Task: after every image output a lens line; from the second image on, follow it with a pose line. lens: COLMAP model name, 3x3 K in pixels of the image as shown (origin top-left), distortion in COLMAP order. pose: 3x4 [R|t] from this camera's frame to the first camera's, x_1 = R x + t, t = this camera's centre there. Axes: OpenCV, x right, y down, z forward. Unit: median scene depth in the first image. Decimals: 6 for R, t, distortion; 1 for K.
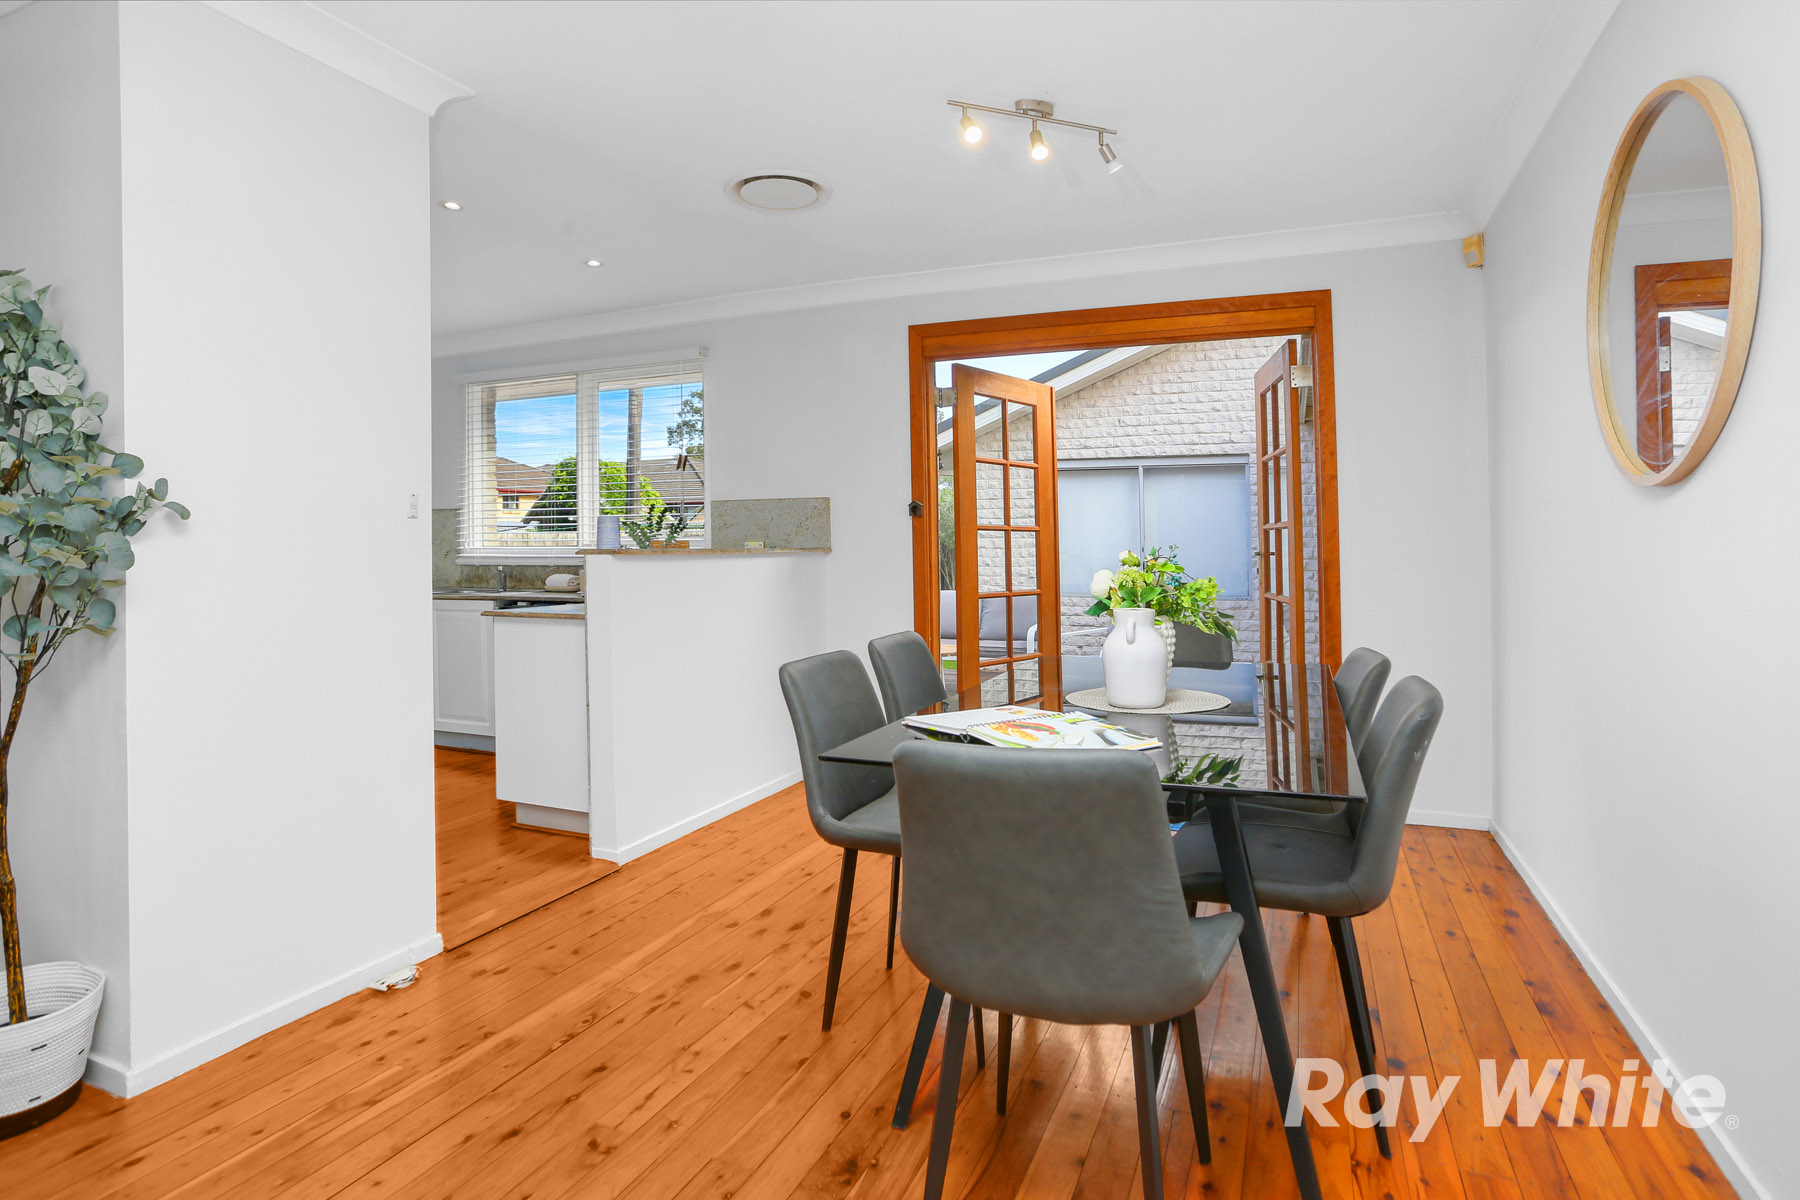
lens RADIAL K [[896.9, 0, 908.6], [0, 896.9, 542.0], [0, 0, 1]] dist [0.001154, -0.000152]
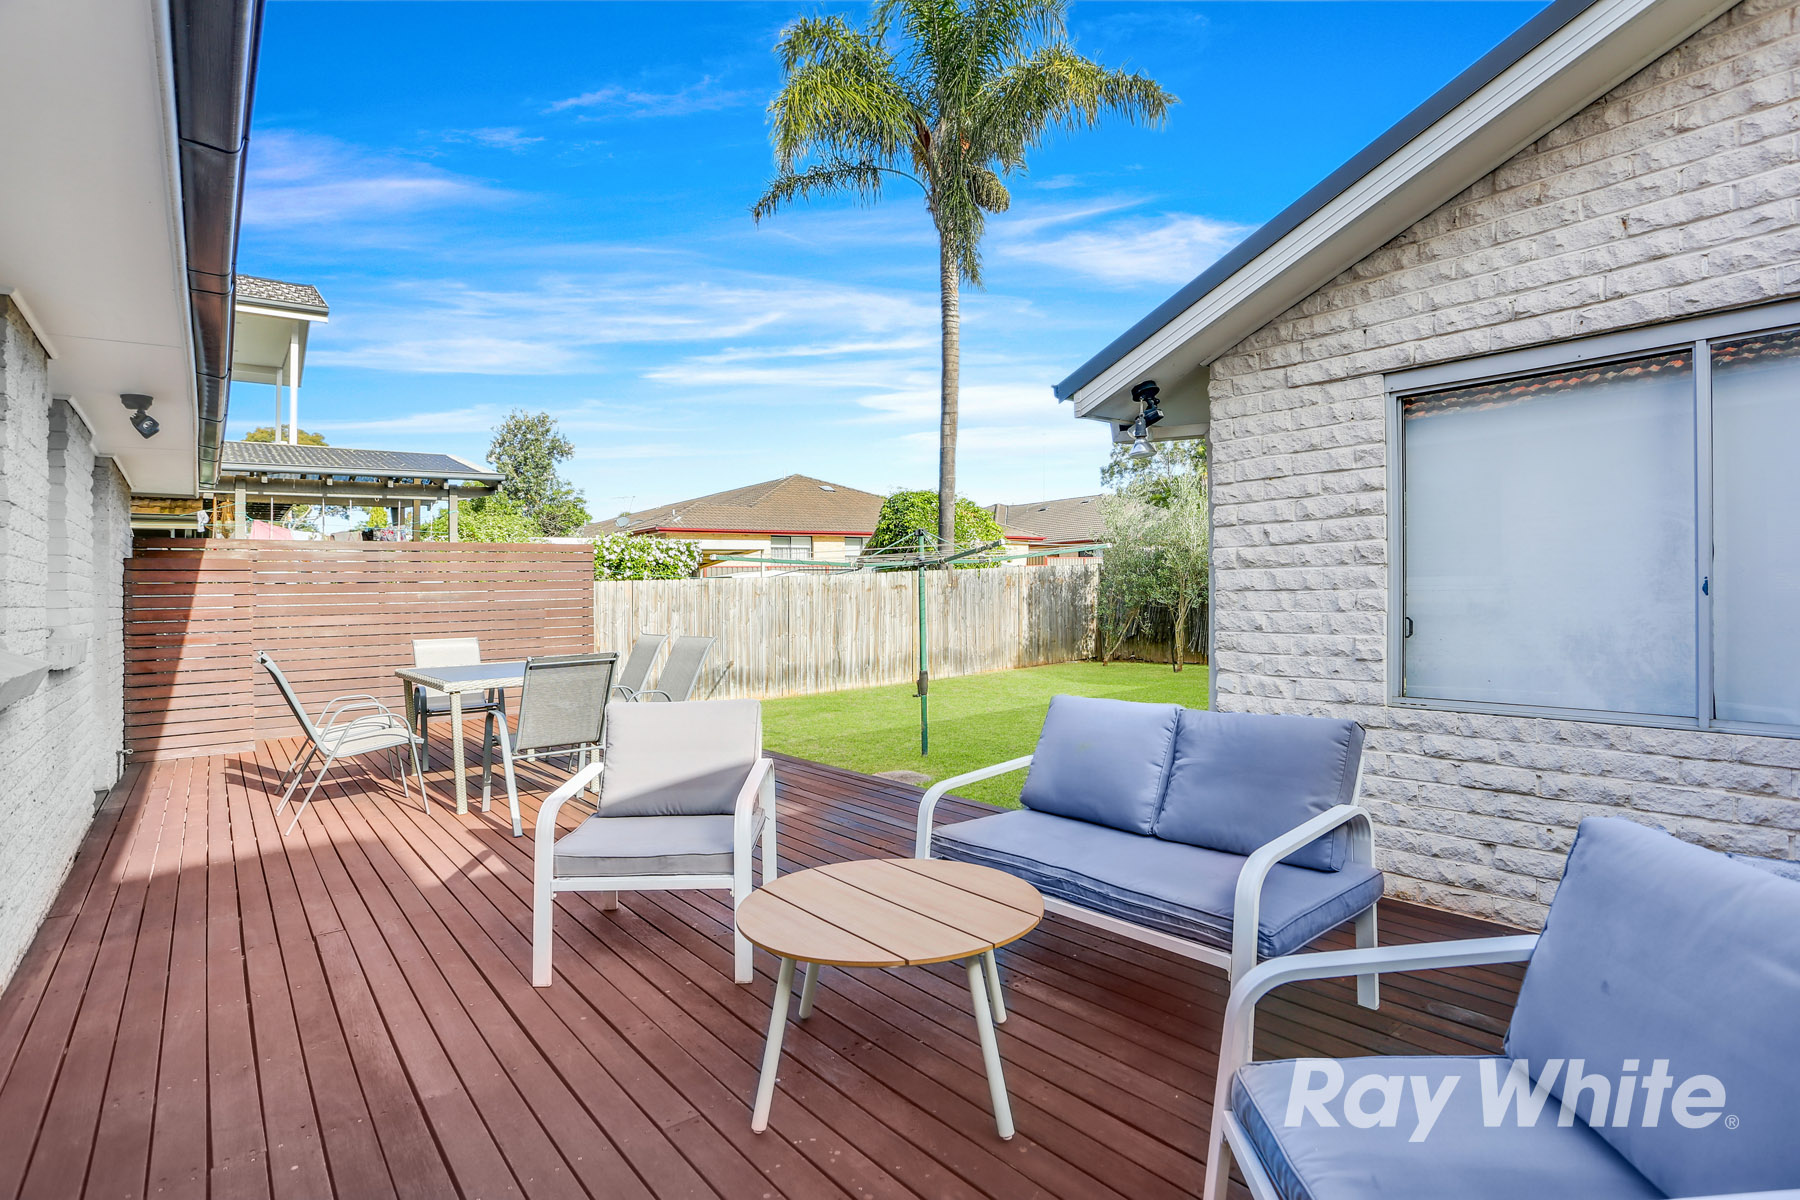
lens RADIAL K [[896.9, 0, 909.9], [0, 896.9, 607.3], [0, 0, 1]] dist [0.001154, -0.000152]
pose [[0.879435, 0.006494, -0.475975, 0.155906], [0.004291, 0.999758, 0.021568, 0.006714], [0.476000, -0.021010, 0.879194, 0.551739]]
